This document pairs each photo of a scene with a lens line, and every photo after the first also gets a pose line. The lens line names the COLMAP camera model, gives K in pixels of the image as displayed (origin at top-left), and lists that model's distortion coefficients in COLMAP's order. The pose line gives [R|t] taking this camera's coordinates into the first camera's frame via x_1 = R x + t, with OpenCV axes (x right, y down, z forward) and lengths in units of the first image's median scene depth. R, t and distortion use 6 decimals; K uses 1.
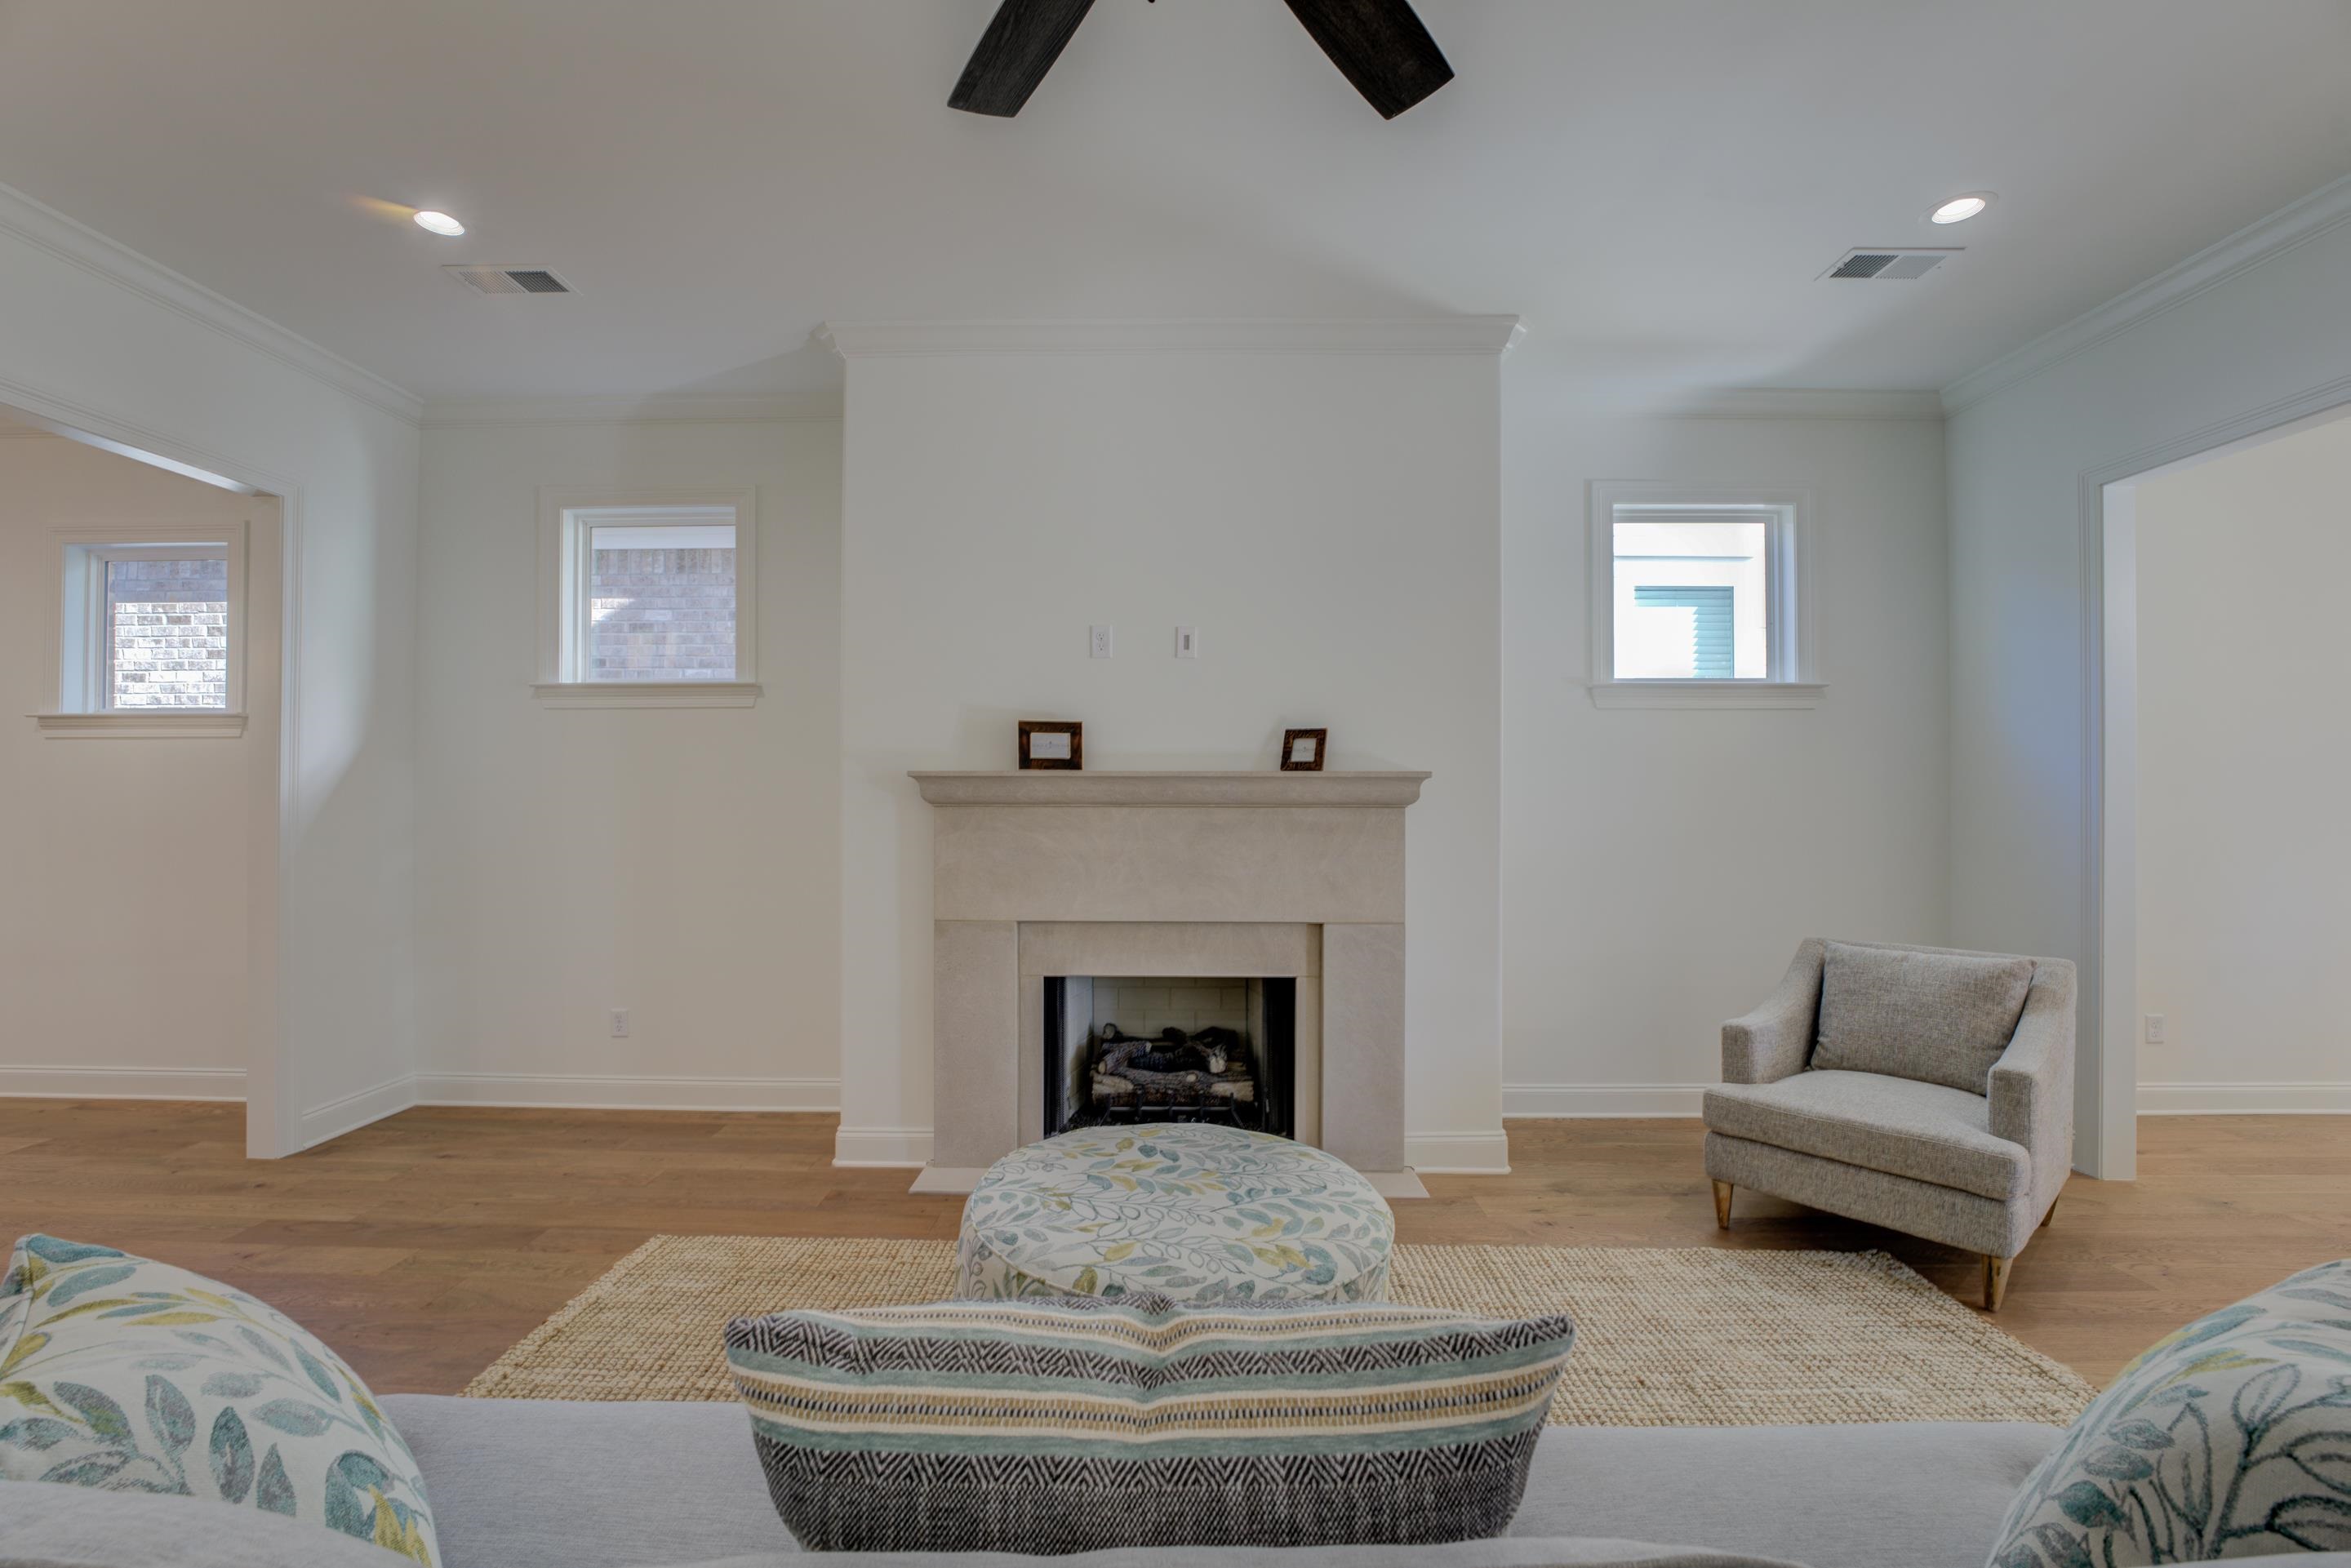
lens RADIAL K [[973.8, 0, 1163.4], [0, 973.8, 786.7], [0, 0, 1]] dist [-0.021053, -0.000467]
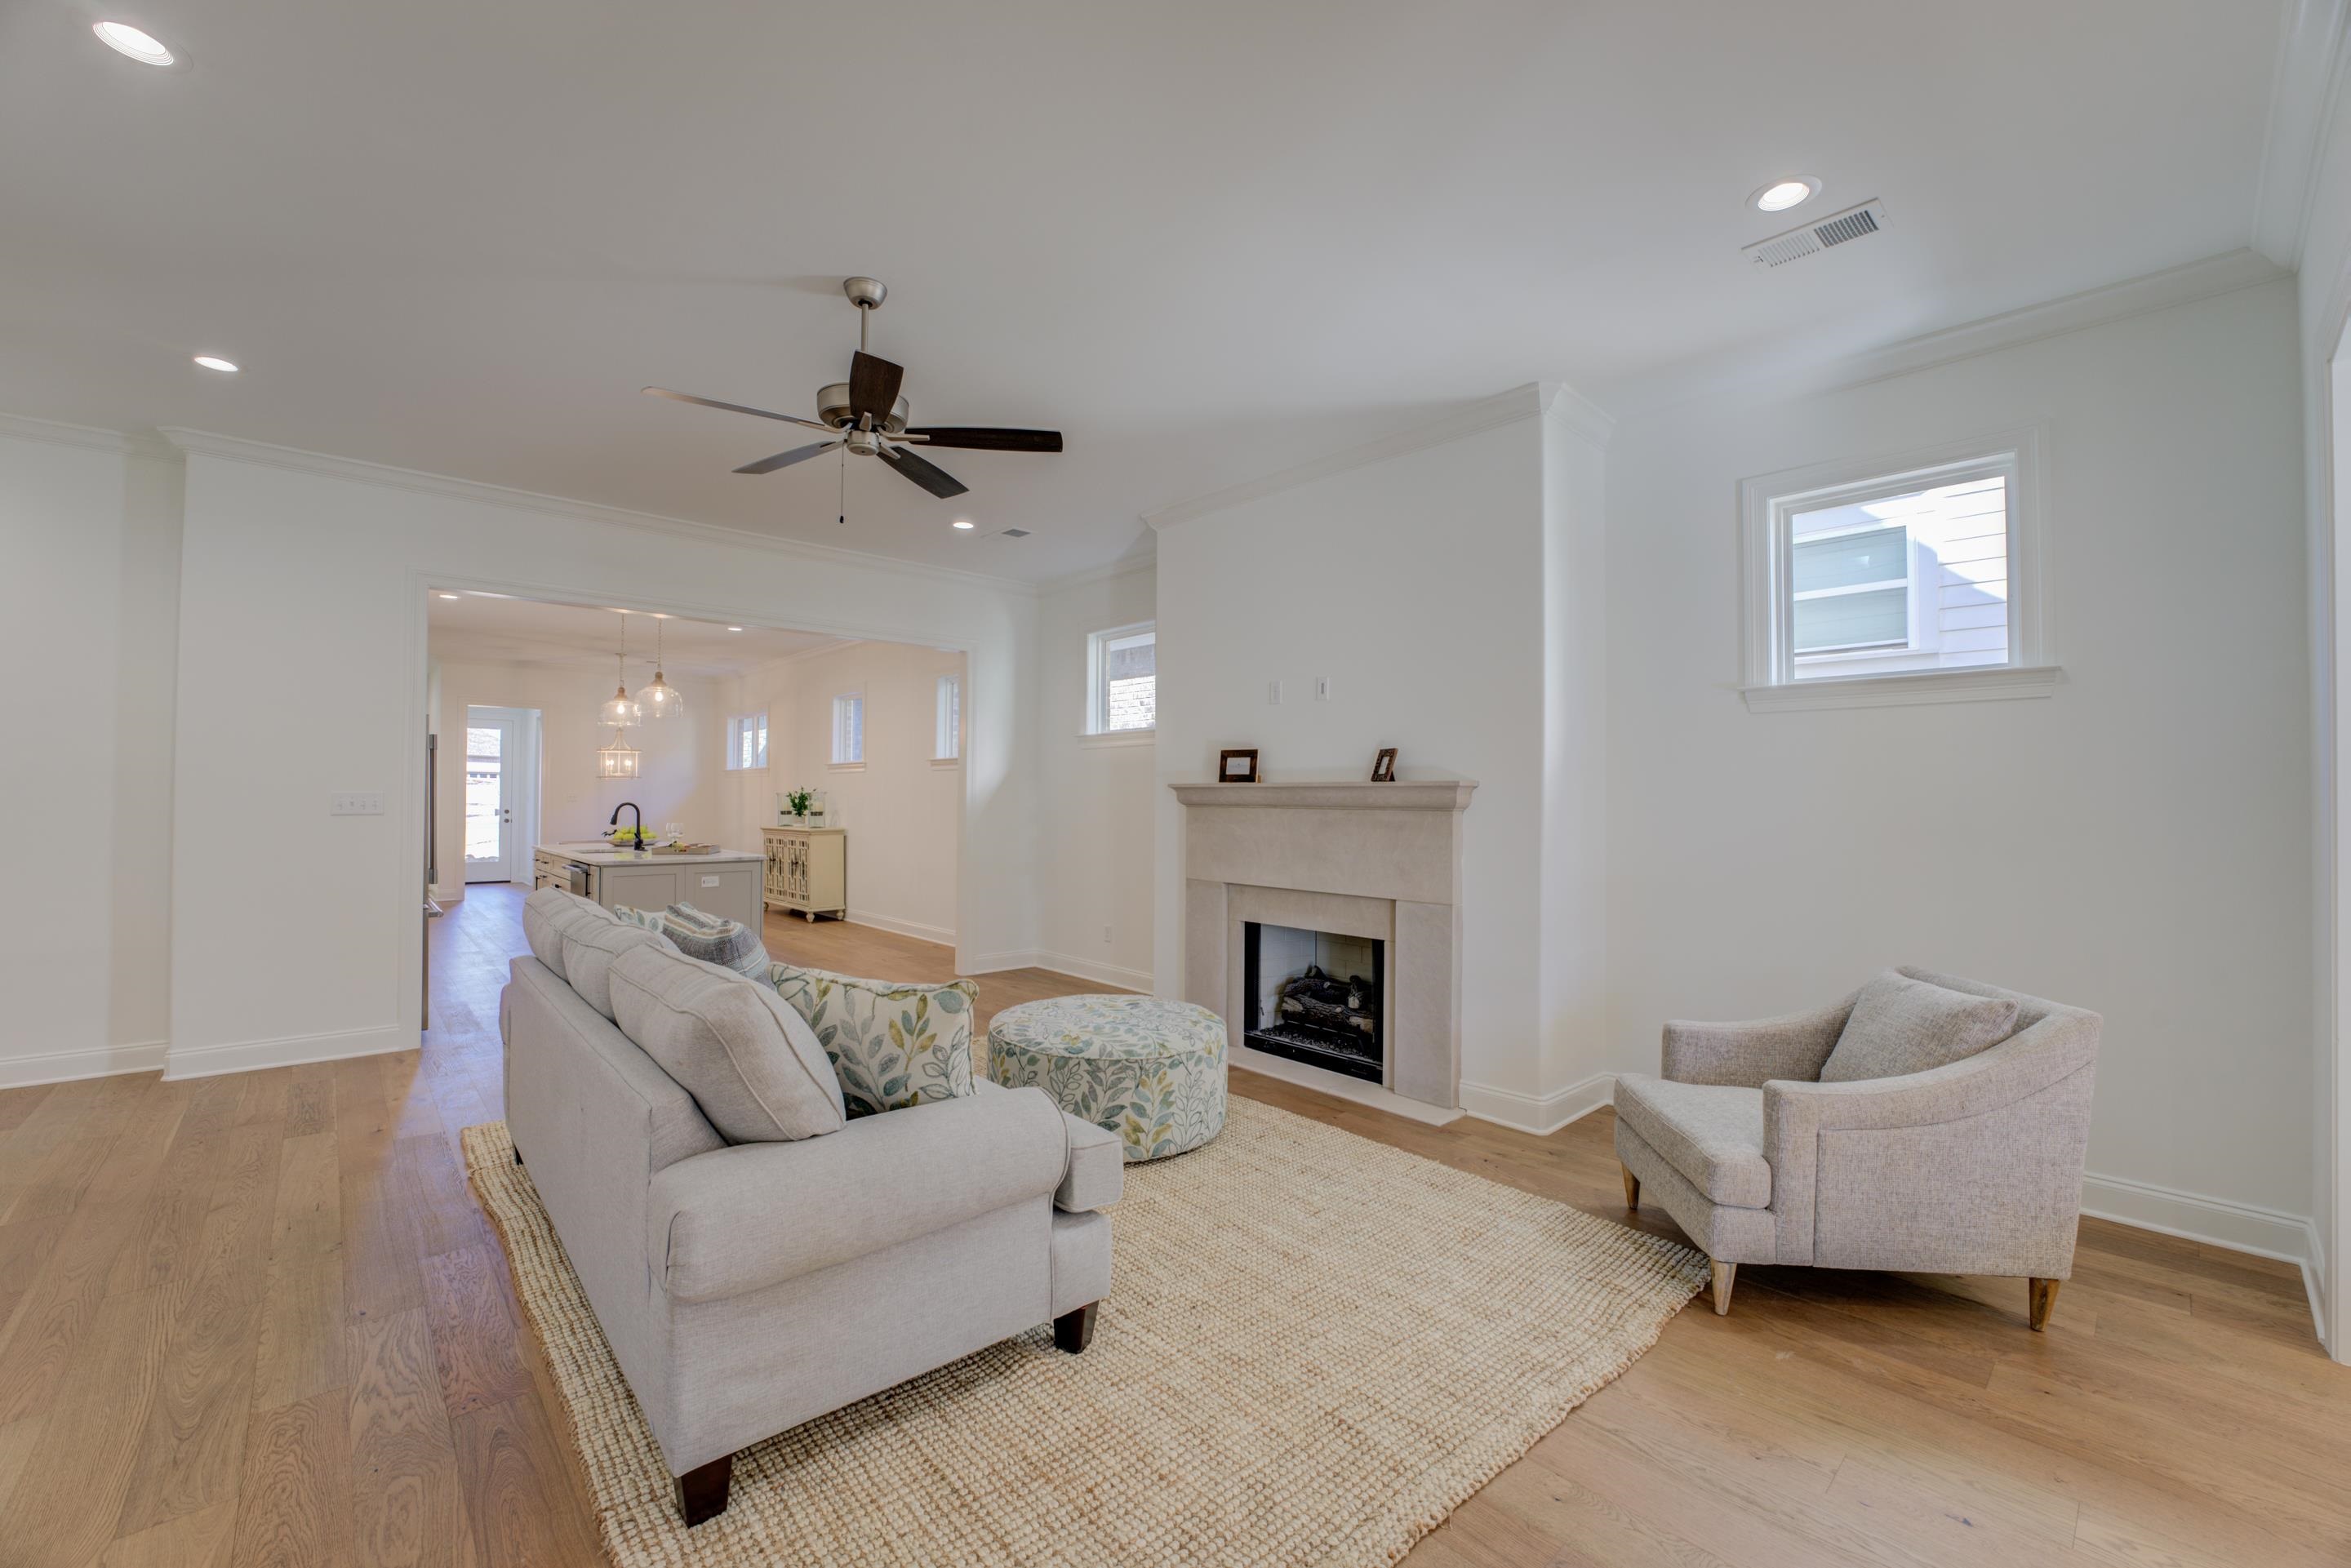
lens RADIAL K [[939.0, 0, 1170.7], [0, 939.0, 779.2], [0, 0, 1]] dist [-0.002313, -0.000008]
pose [[0.694613, -0.010785, -0.719303, 0.845946], [-0.000152, 0.999885, -0.015139, -0.000330], [0.719384, 0.010625, 0.694532, -0.078728]]
